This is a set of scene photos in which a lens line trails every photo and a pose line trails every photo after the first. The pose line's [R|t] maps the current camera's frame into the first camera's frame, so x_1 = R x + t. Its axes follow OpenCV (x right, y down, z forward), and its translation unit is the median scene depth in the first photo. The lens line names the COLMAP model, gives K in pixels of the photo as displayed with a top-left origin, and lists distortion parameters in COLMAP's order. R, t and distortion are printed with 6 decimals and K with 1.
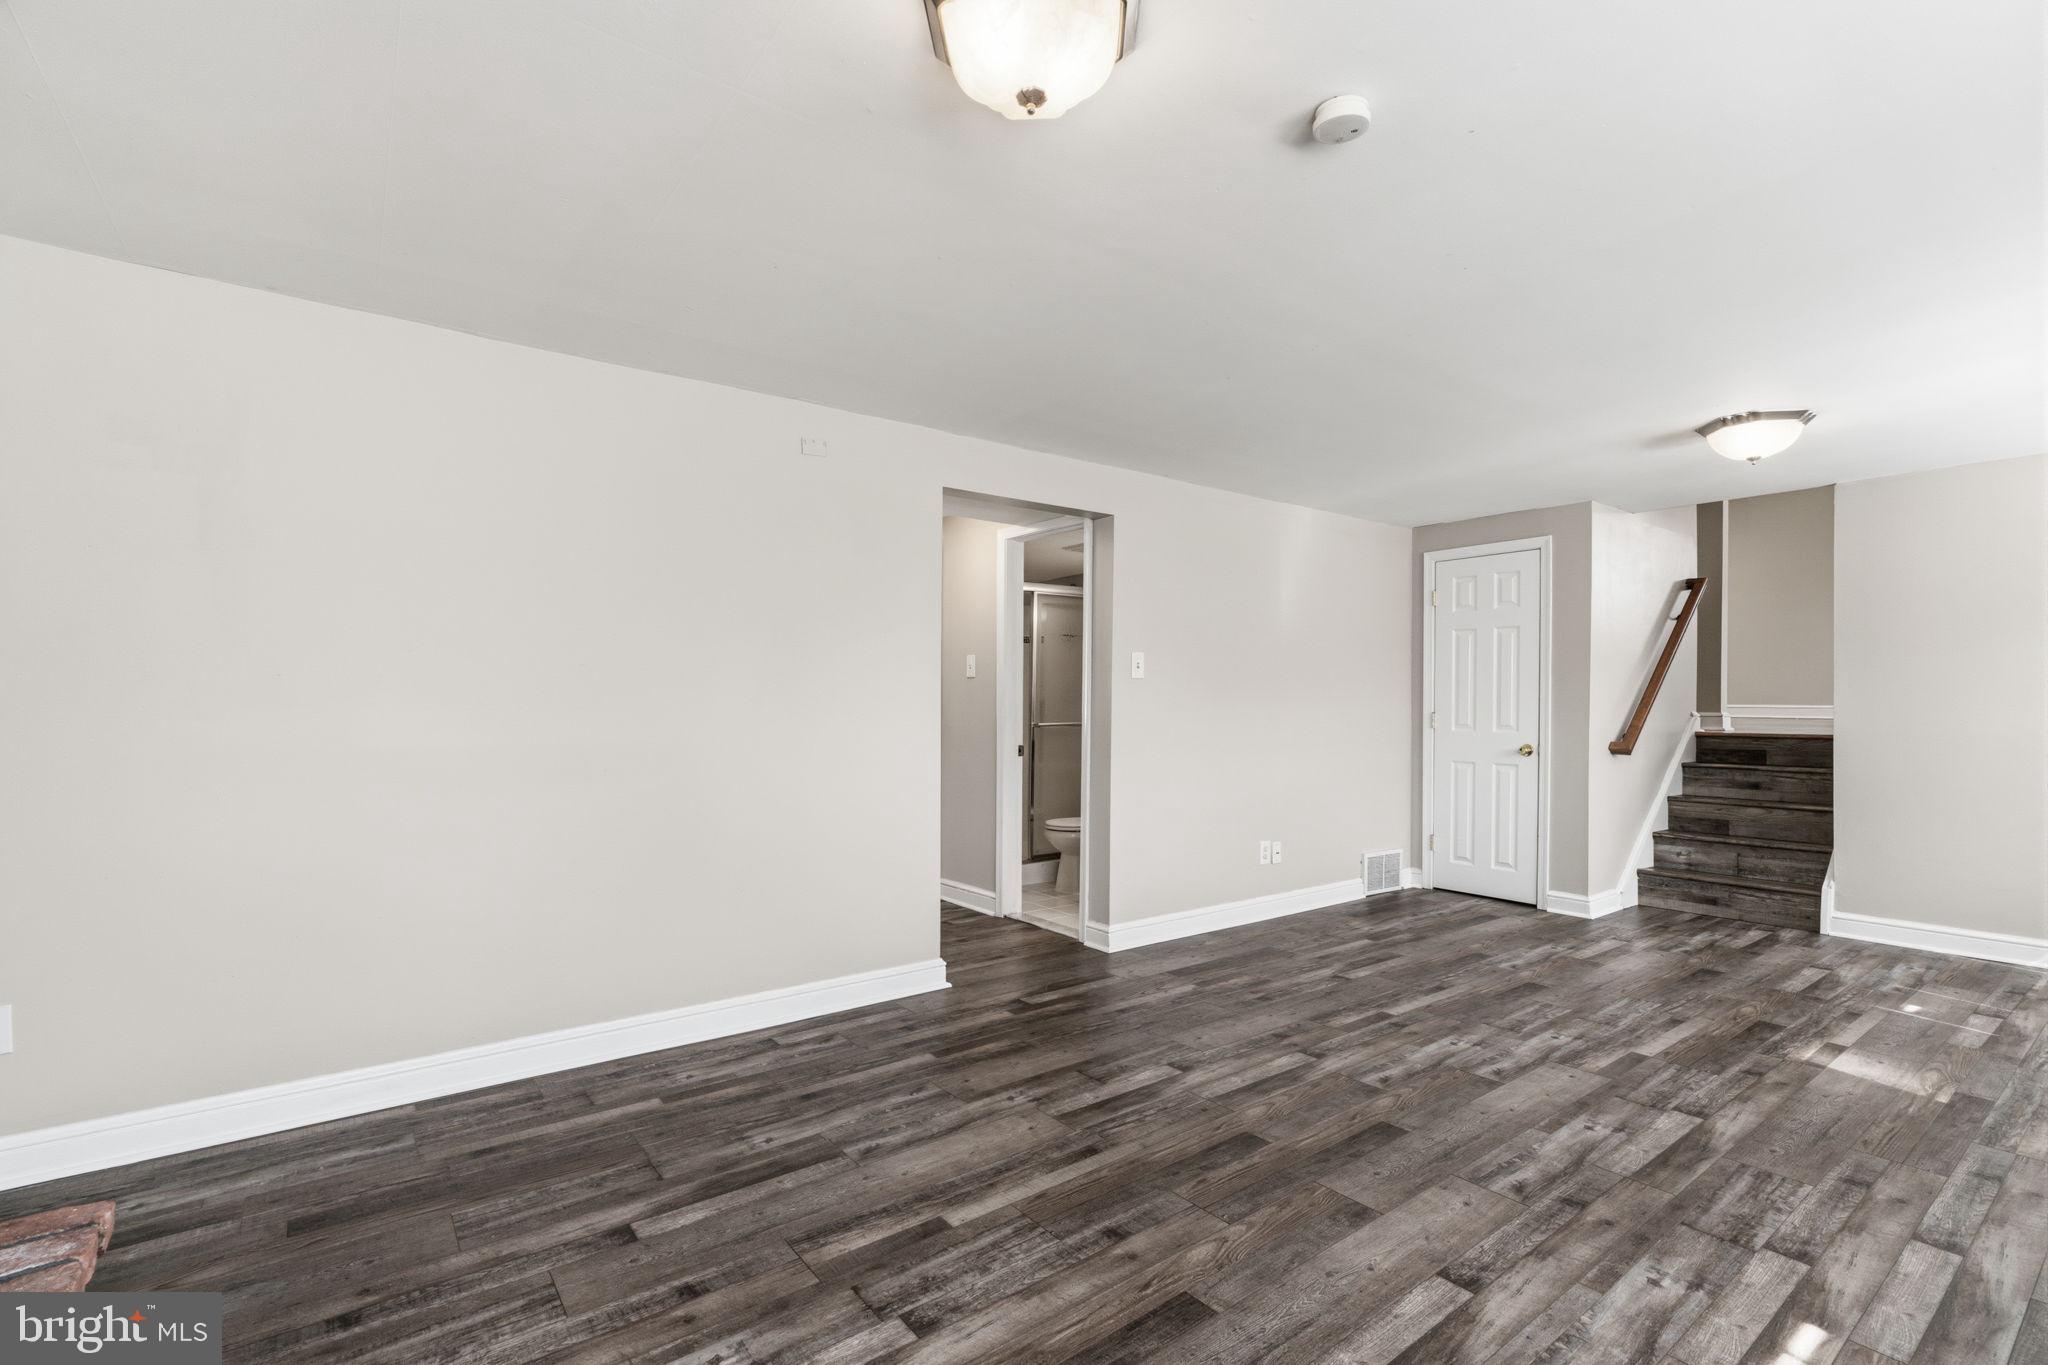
lens RADIAL K [[927.5, 0, 1024.8], [0, 927.5, 712.4], [0, 0, 1]] dist [-0.001284, 0.000609]
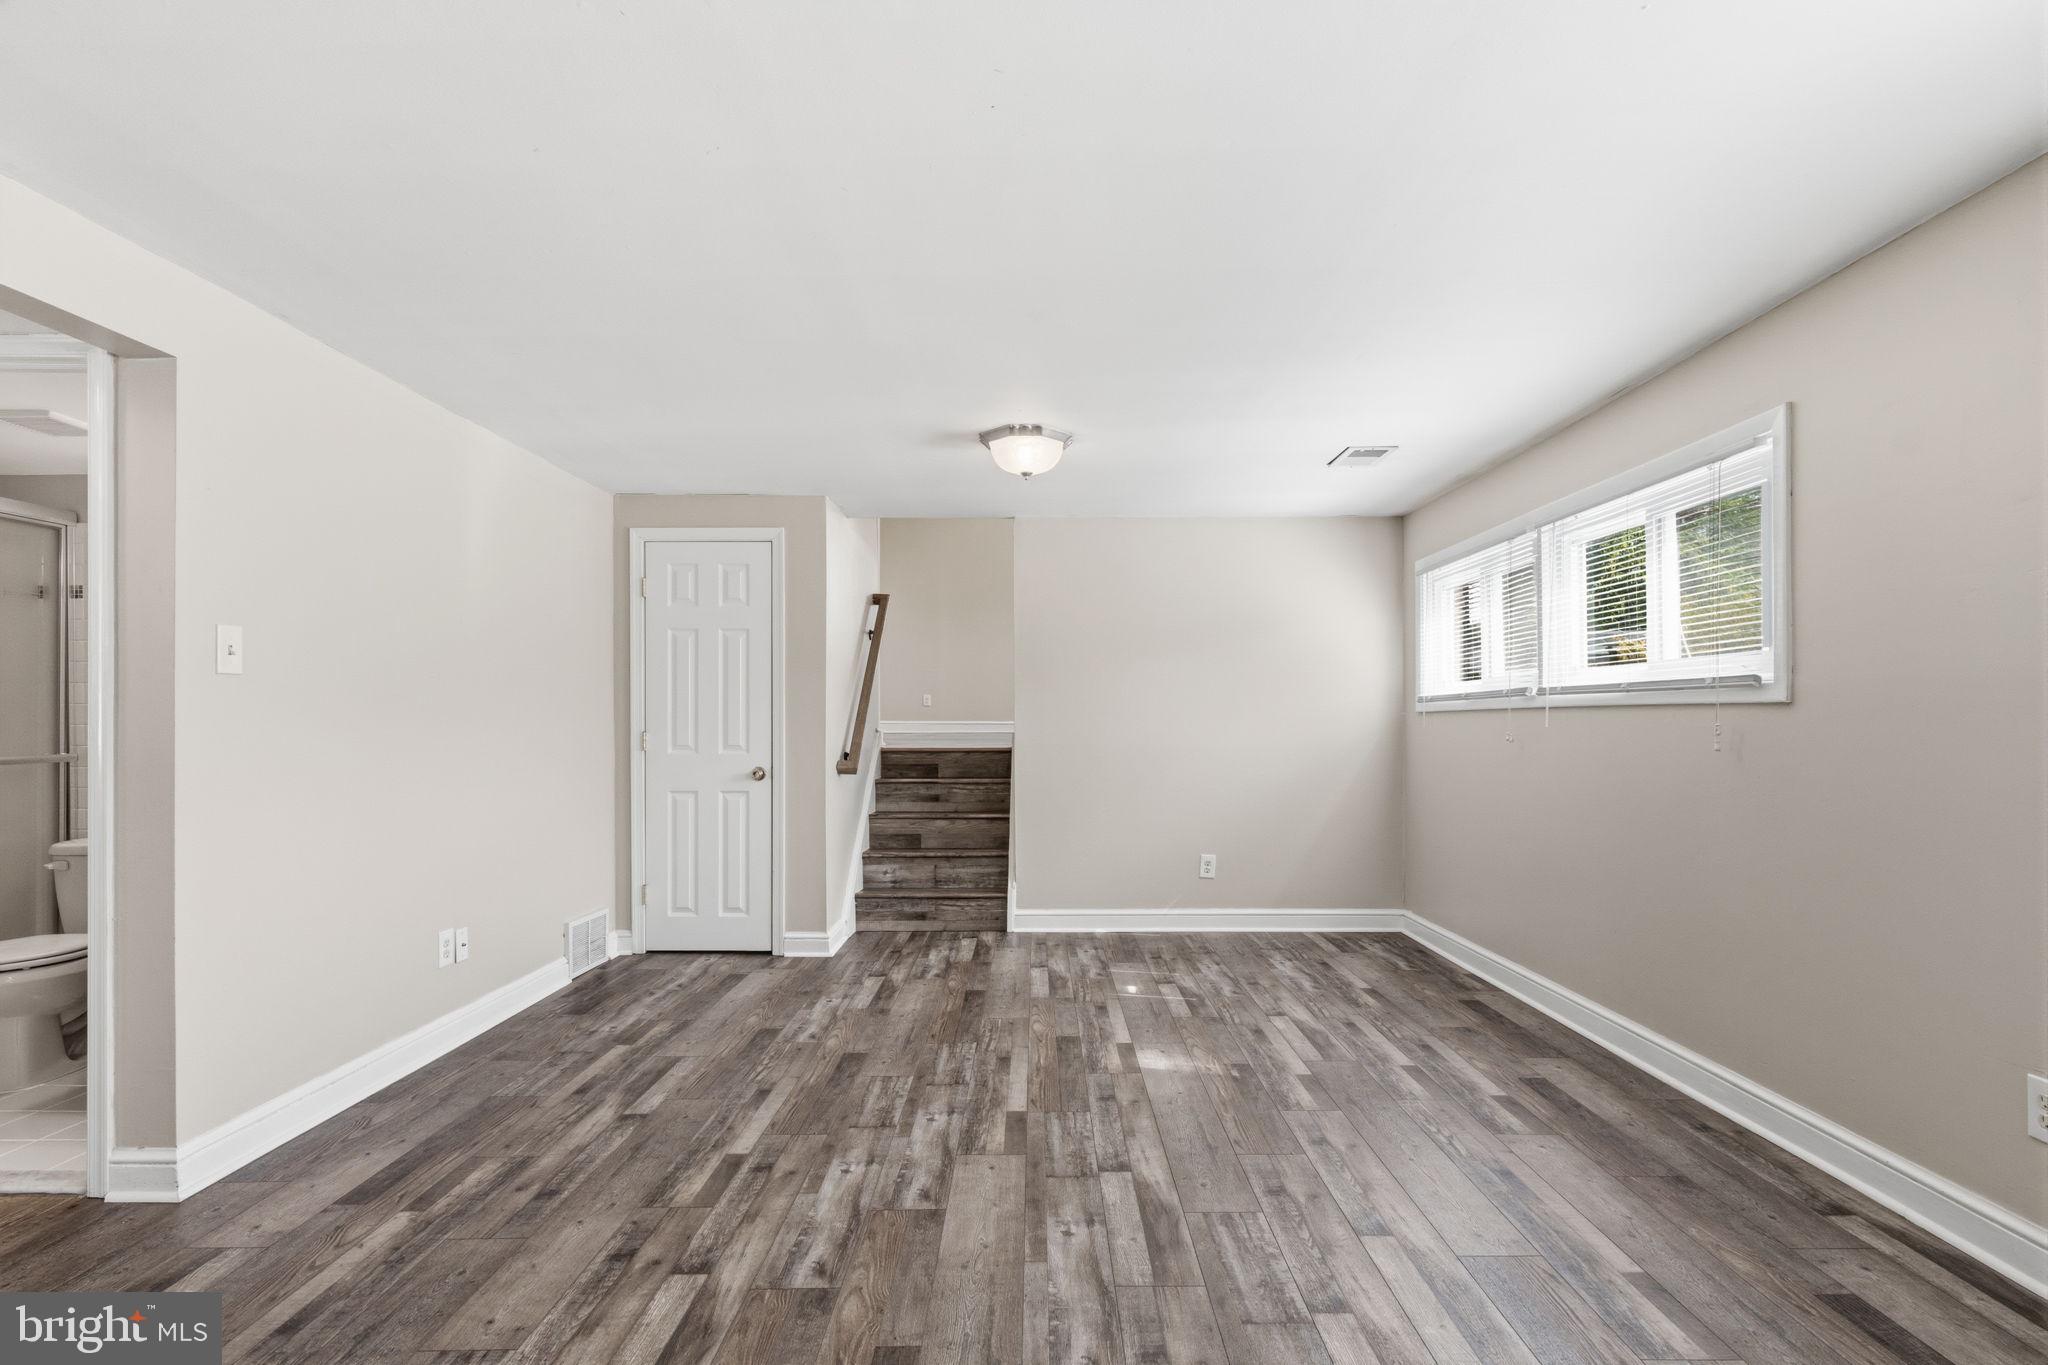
lens RADIAL K [[1020.6, 0, 1037.3], [0, 1020.6, 728.1], [0, 0, 1]] dist [-0.001866, -0.000585]
pose [[0.601133, -0.007349, 0.799115, -0.086563], [0.009136, 0.999956, 0.002323, -0.001752], [-0.799097, 0.005905, 0.601173, 0.321796]]
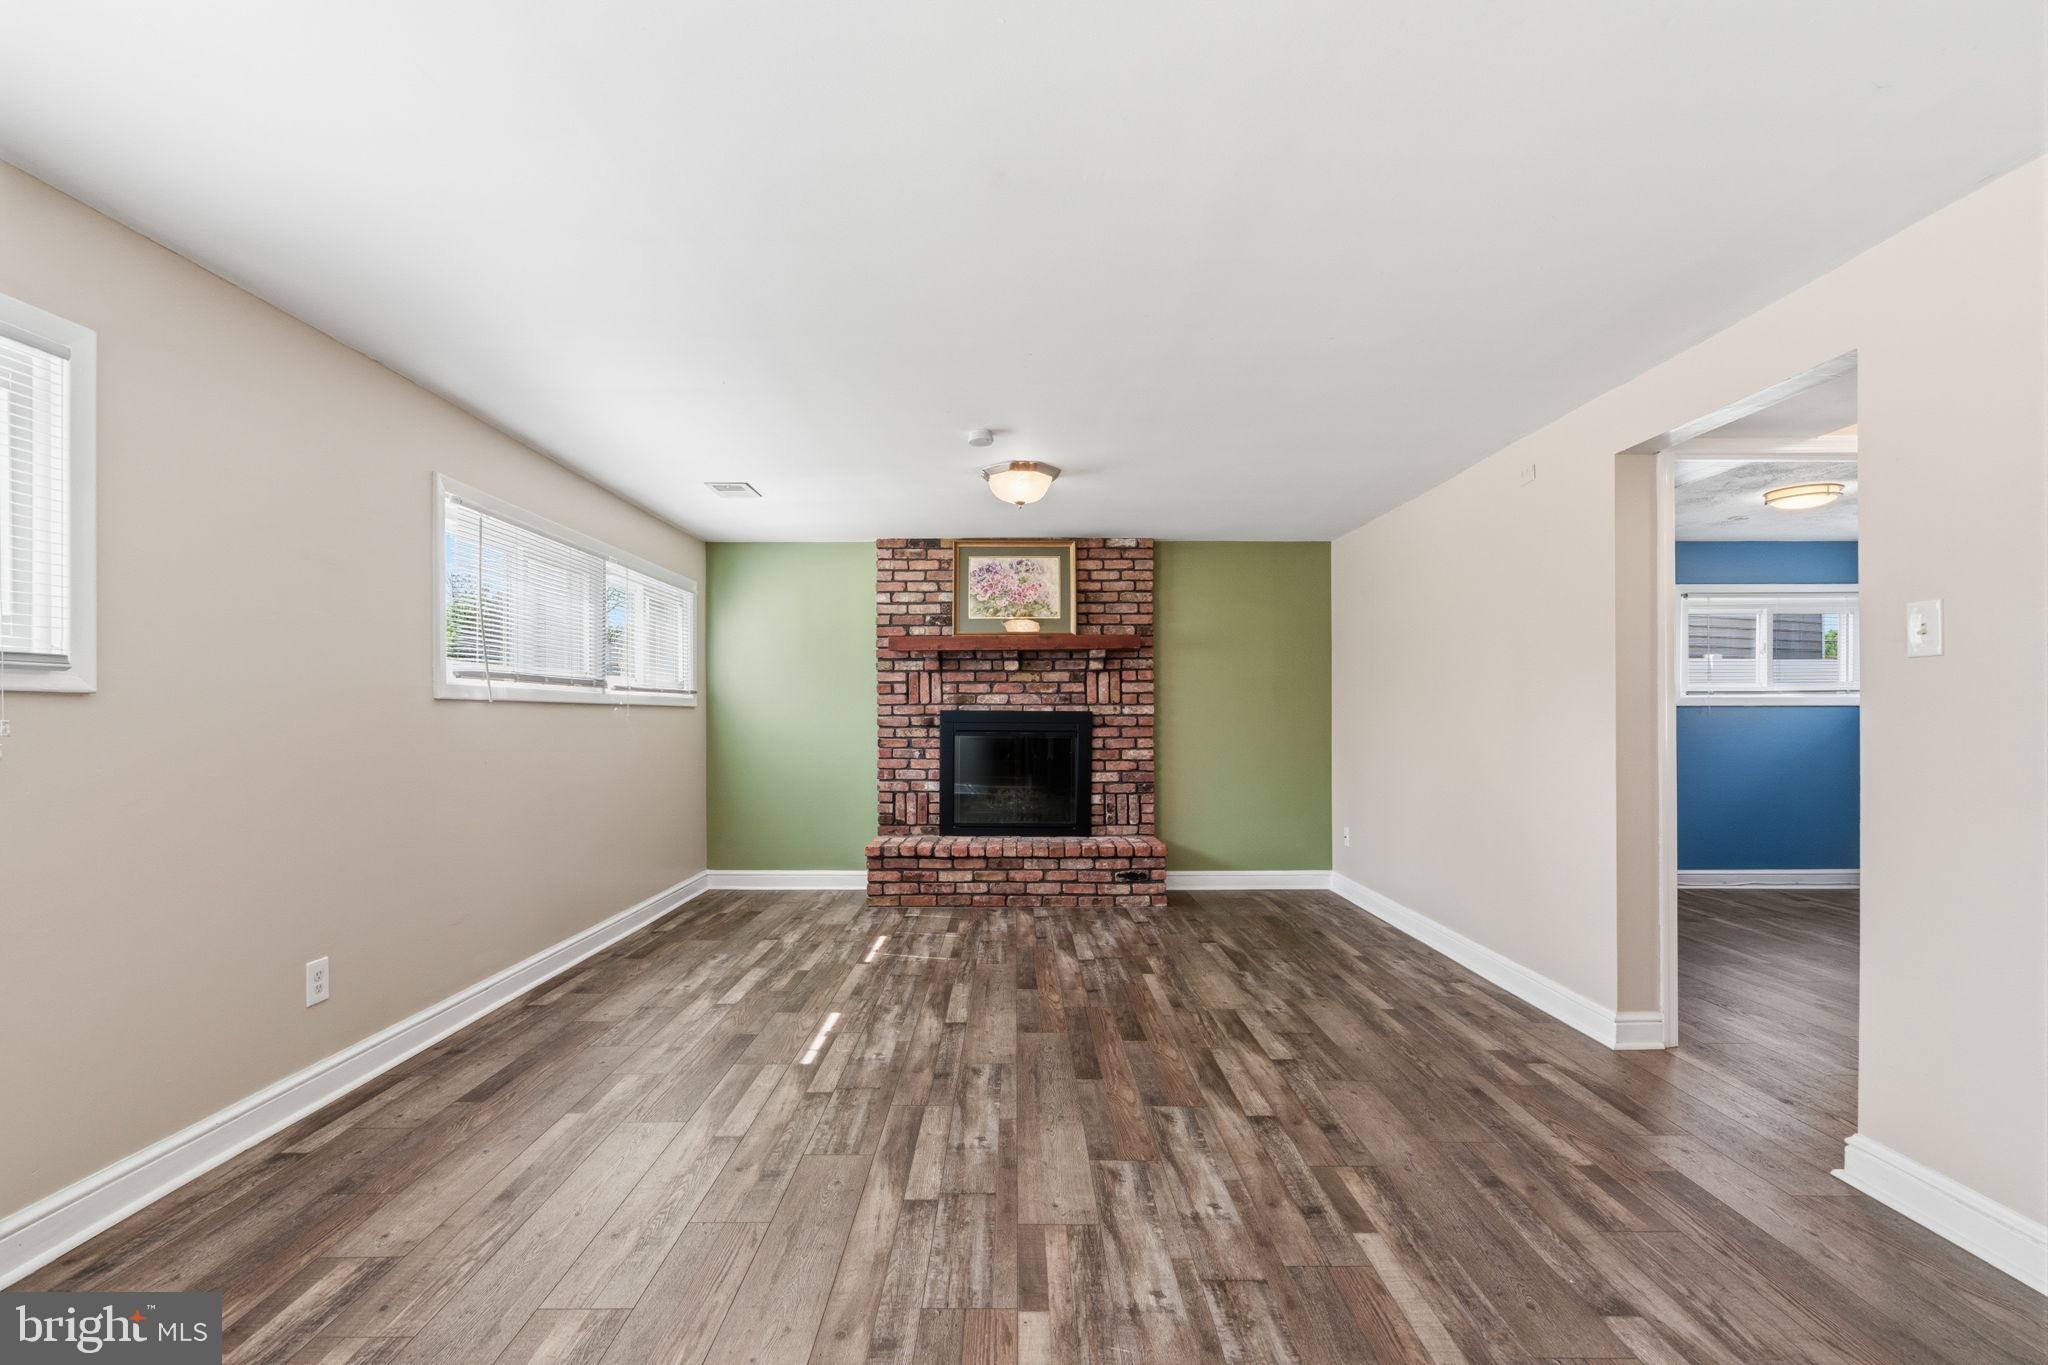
lens RADIAL K [[927.5, 0, 1024.8], [0, 927.5, 712.4], [0, 0, 1]] dist [-0.001284, 0.000609]
pose [[-0.594702, -0.001630, -0.803944, 0.935083], [-0.006207, 0.999977, 0.002564, -0.006898], [0.803922, 0.006515, -0.594699, 1.101256]]
